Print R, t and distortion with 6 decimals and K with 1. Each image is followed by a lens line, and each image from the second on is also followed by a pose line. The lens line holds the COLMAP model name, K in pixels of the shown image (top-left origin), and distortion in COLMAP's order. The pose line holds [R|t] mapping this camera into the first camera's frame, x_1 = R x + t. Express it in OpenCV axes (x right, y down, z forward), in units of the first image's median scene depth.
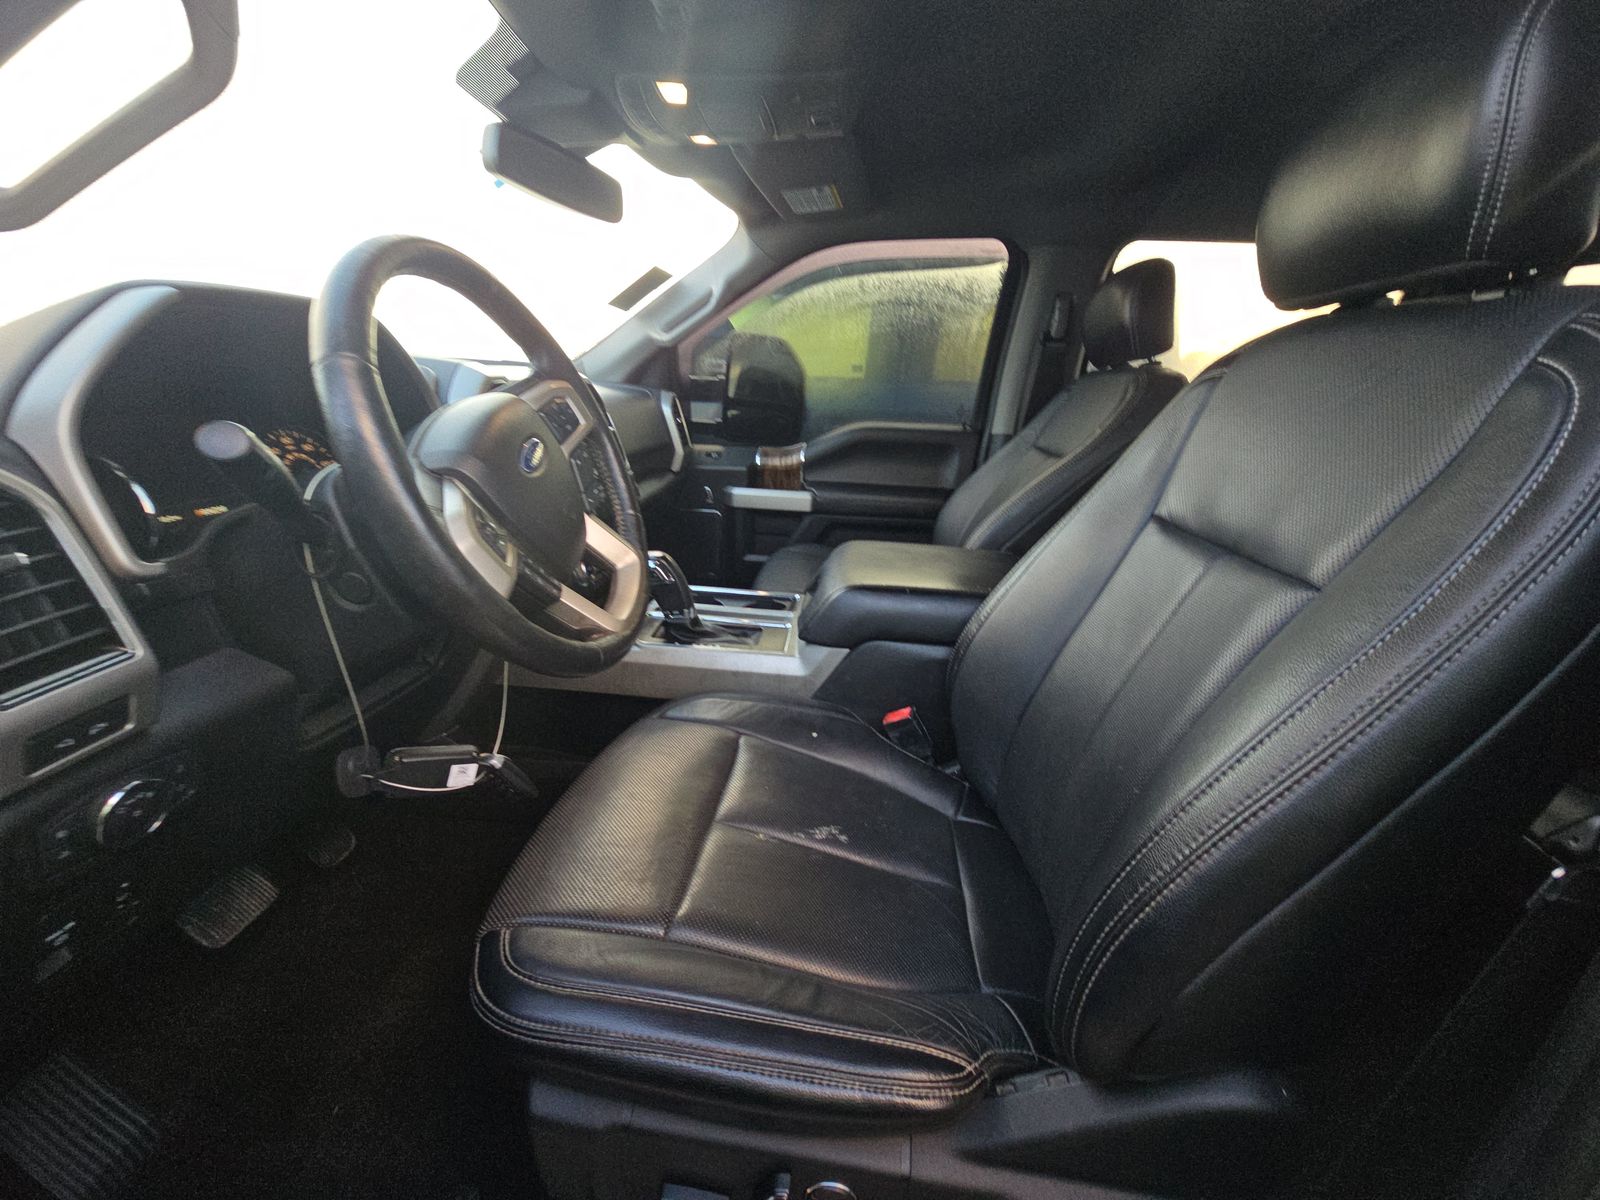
lens RADIAL K [[660.2, 0, 800.0], [0, 660.2, 600.0], [0, 0, 1]] dist [-0.010993, 0.000069]
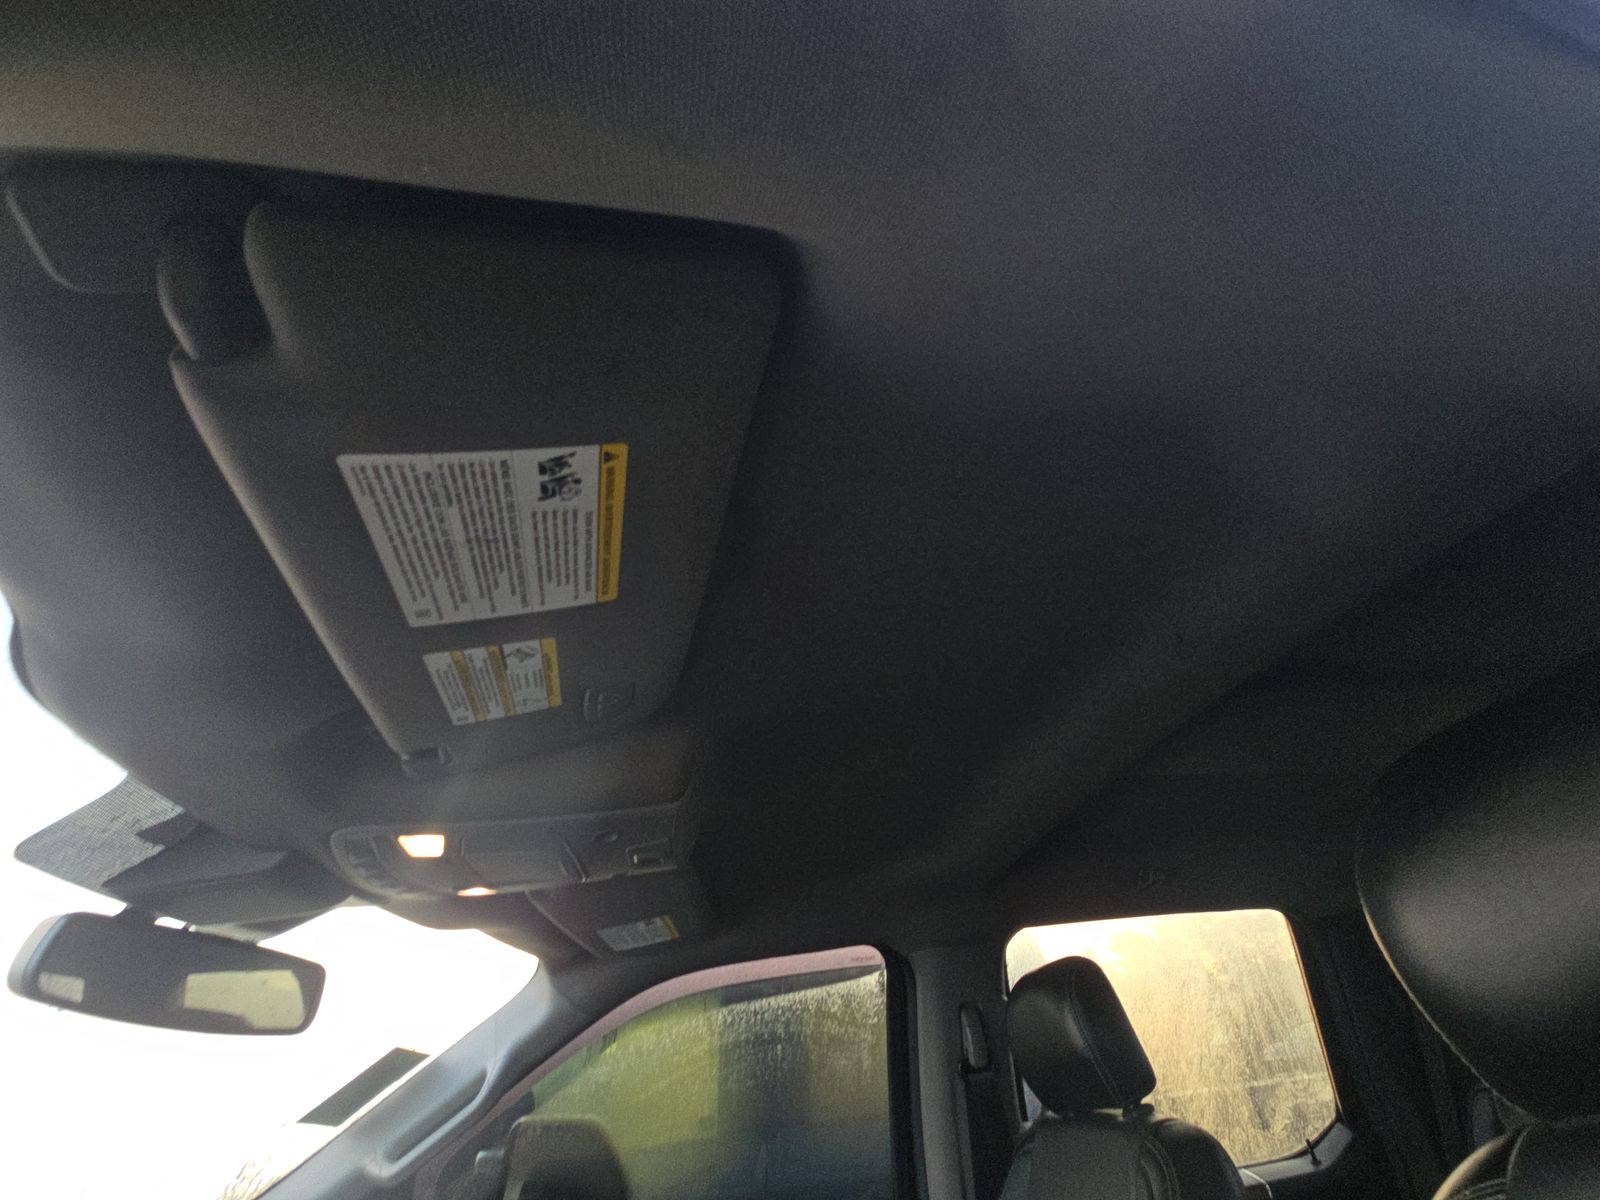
lens RADIAL K [[660.2, 0, 800.0], [0, 660.2, 600.0], [0, 0, 1]] dist [-0.010993, 0.000069]
pose [[0.970408, 0.011290, 0.241208, 0.010368], [0.187599, 0.593691, -0.782520, -0.174972], [-0.152037, 0.804614, 0.574004, 0.187418]]
